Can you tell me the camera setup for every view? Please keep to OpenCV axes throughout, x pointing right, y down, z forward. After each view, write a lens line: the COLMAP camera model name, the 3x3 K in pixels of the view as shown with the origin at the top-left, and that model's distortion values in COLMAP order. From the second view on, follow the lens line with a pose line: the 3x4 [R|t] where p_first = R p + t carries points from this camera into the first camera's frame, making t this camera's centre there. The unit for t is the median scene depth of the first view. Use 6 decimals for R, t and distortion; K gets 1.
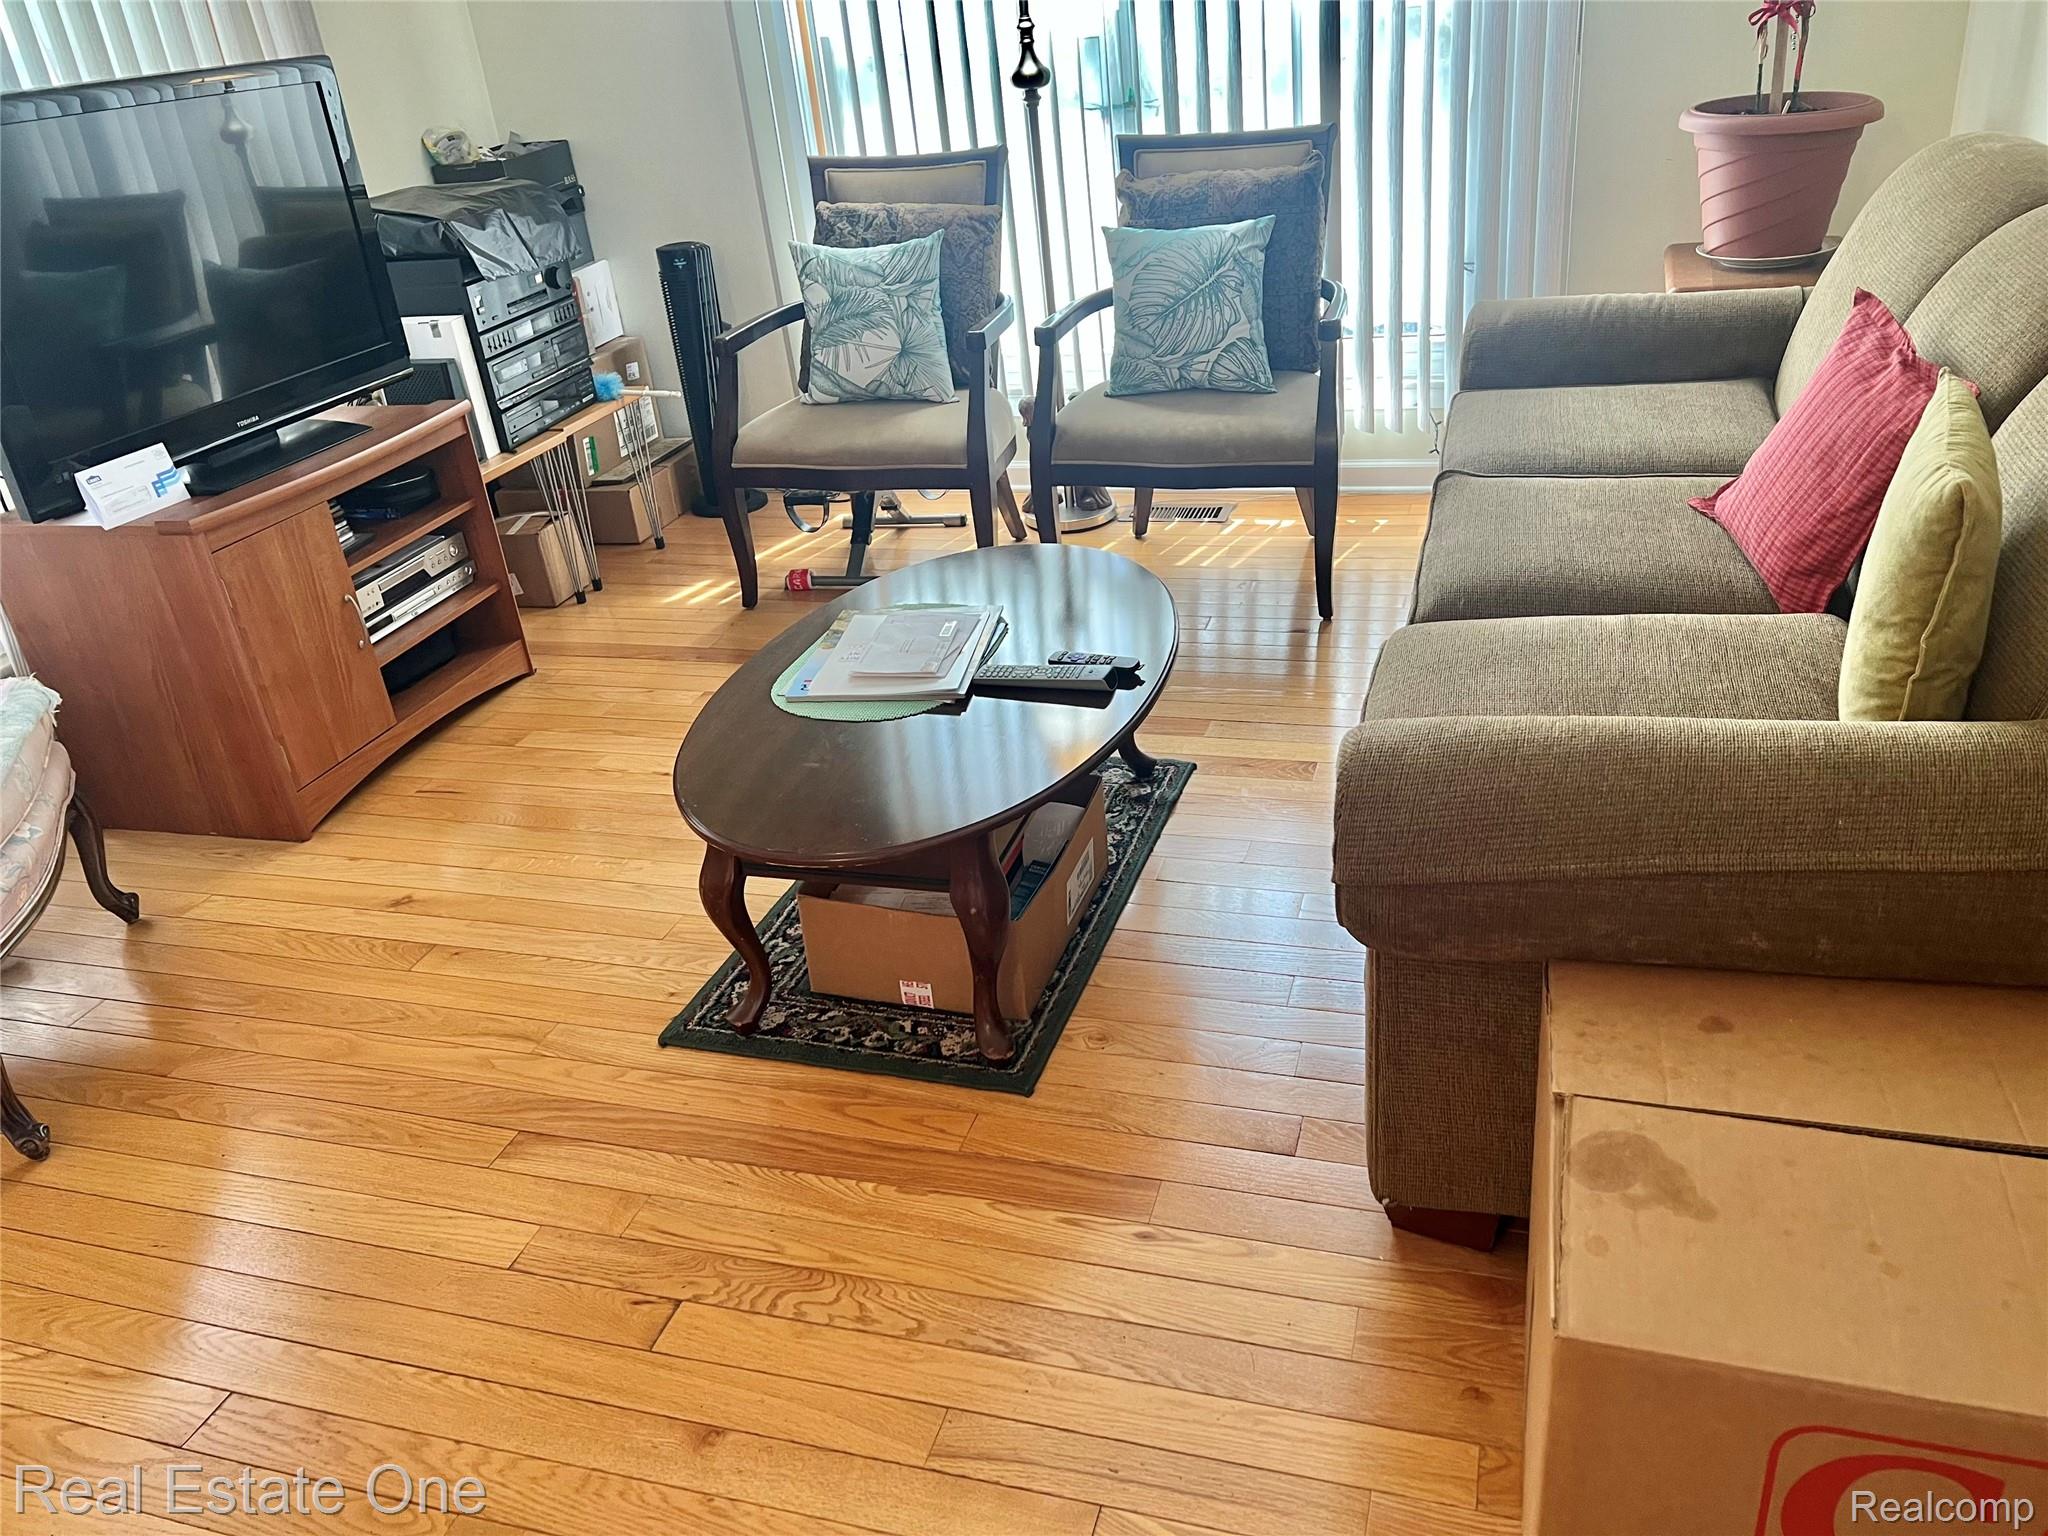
lens RADIAL K [[1540.3, 0, 1026.1], [0, 1540.3, 790.1], [0, 0, 1]] dist [0.067258, -0.070431]
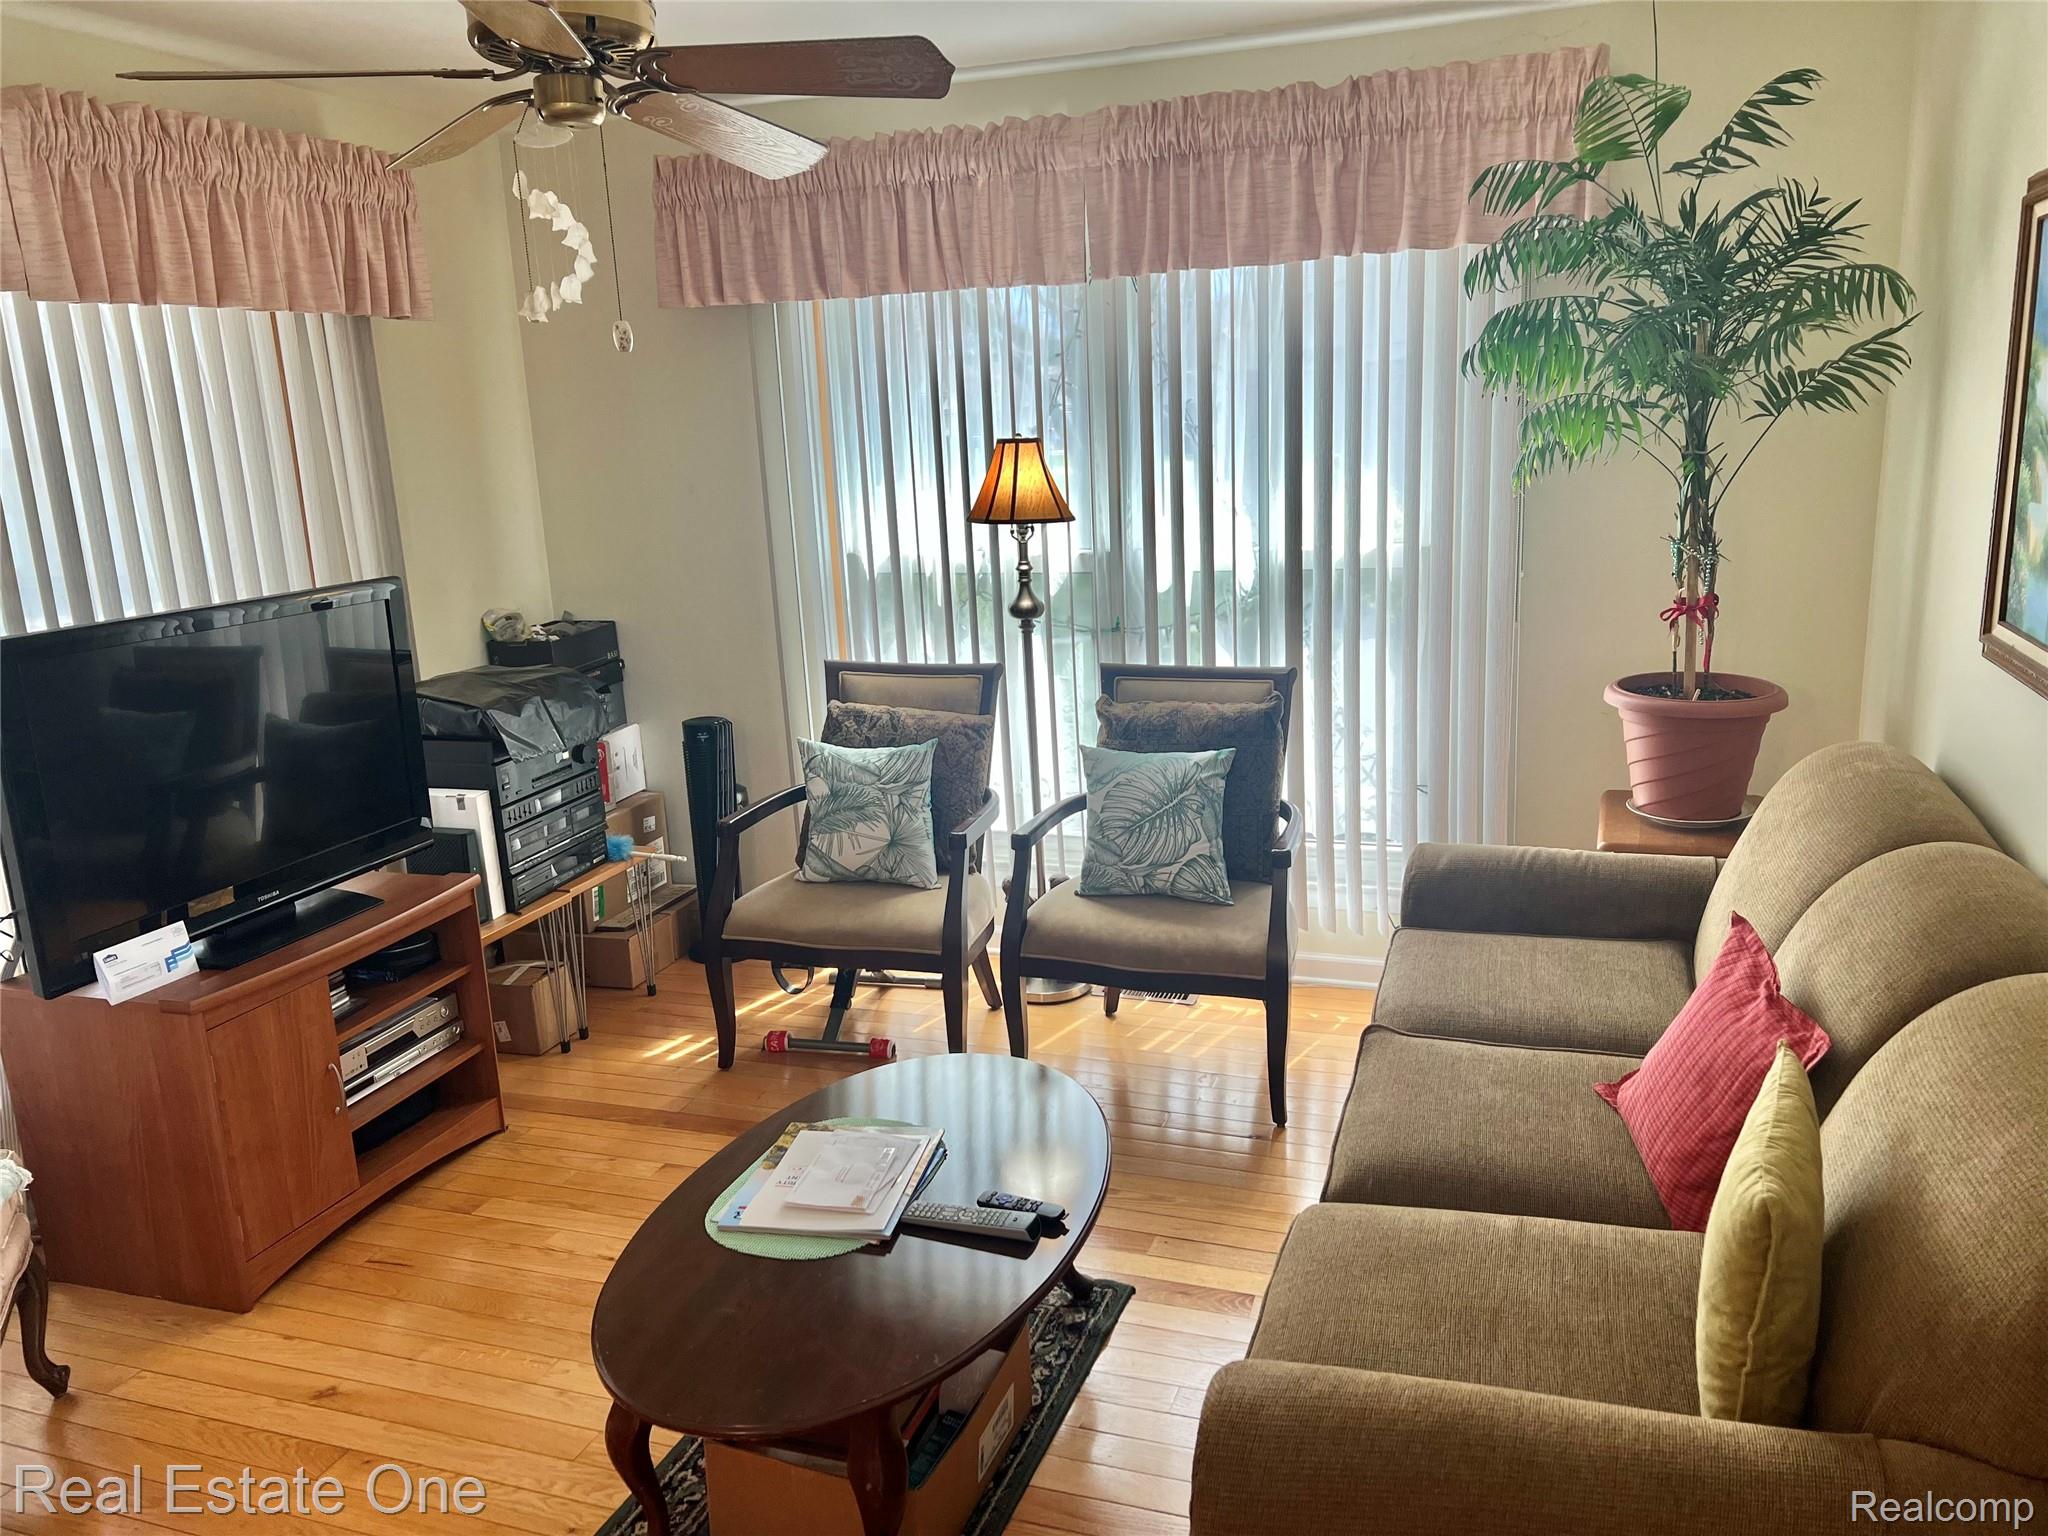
lens RADIAL K [[1540.3, 0, 1026.1], [0, 1540.3, 790.1], [0, 0, 1]] dist [0.067258, -0.070431]
pose [[0.998146, 0.057140, -0.020945, 0.037143], [-0.060504, 0.968773, -0.240452, -0.072973], [0.006551, 0.241274, 0.970435, -0.050761]]
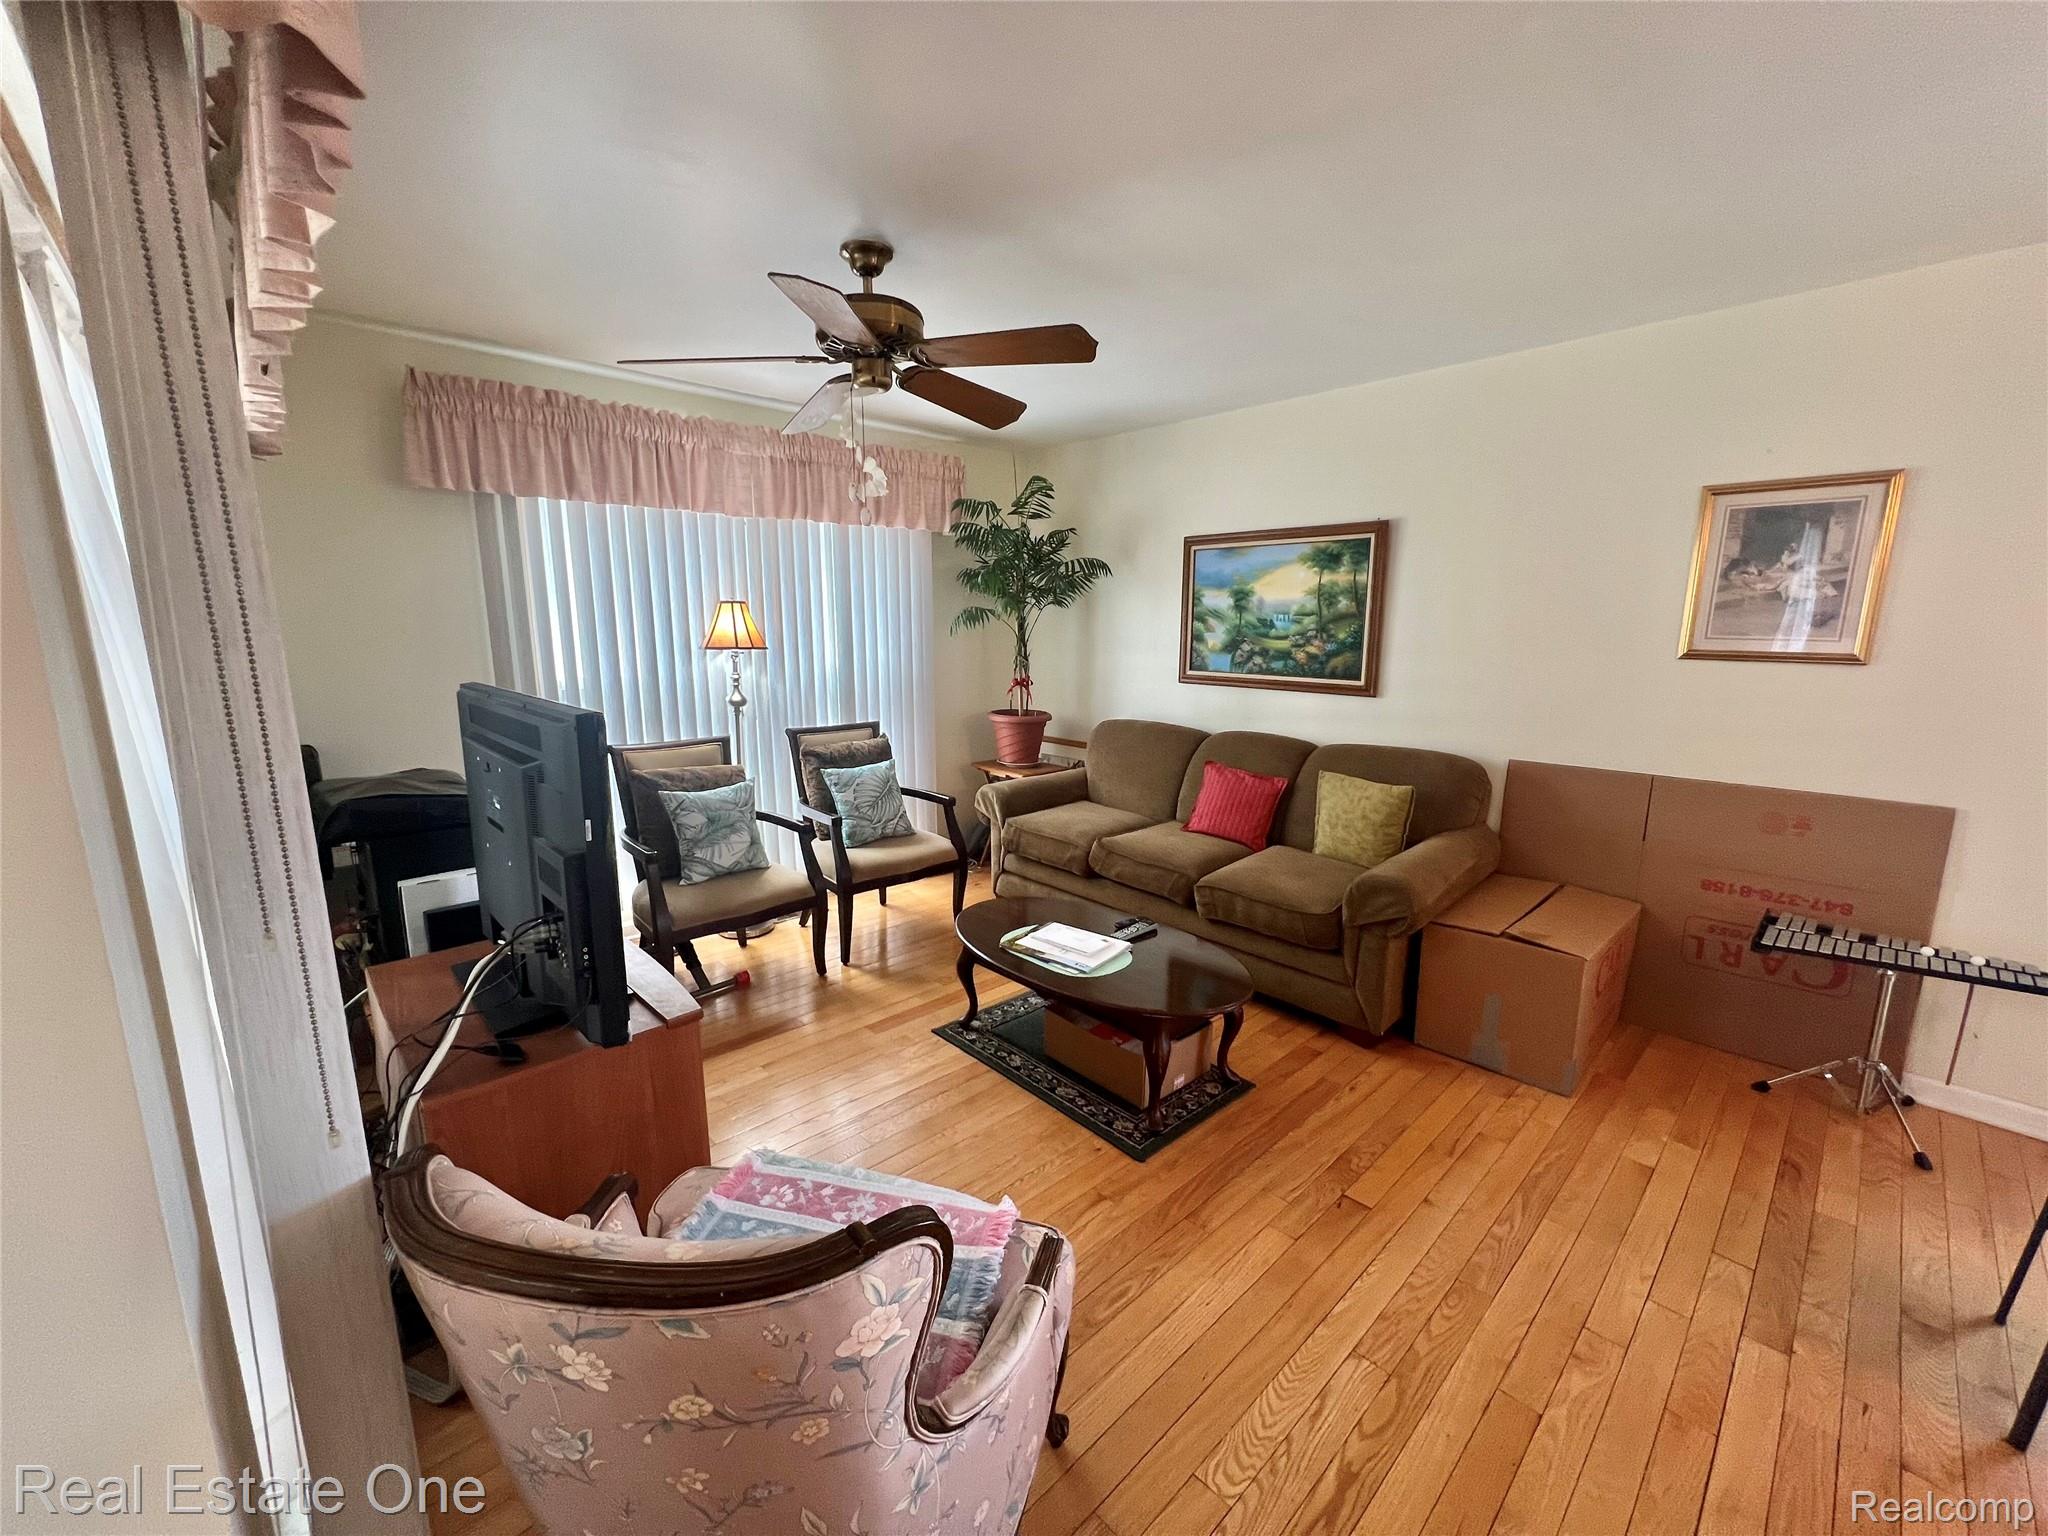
lens RADIAL K [[832.6, 0, 1024.0], [0, 832.6, 768.0], [0, 0, 1]] dist [0.000750, 0.000000]
pose [[0.482582, -0.063398, 0.873553, -0.818586], [0.354974, 0.925947, -0.128900, -0.144235], [-0.800692, 0.372294, 0.469350, 0.310157]]
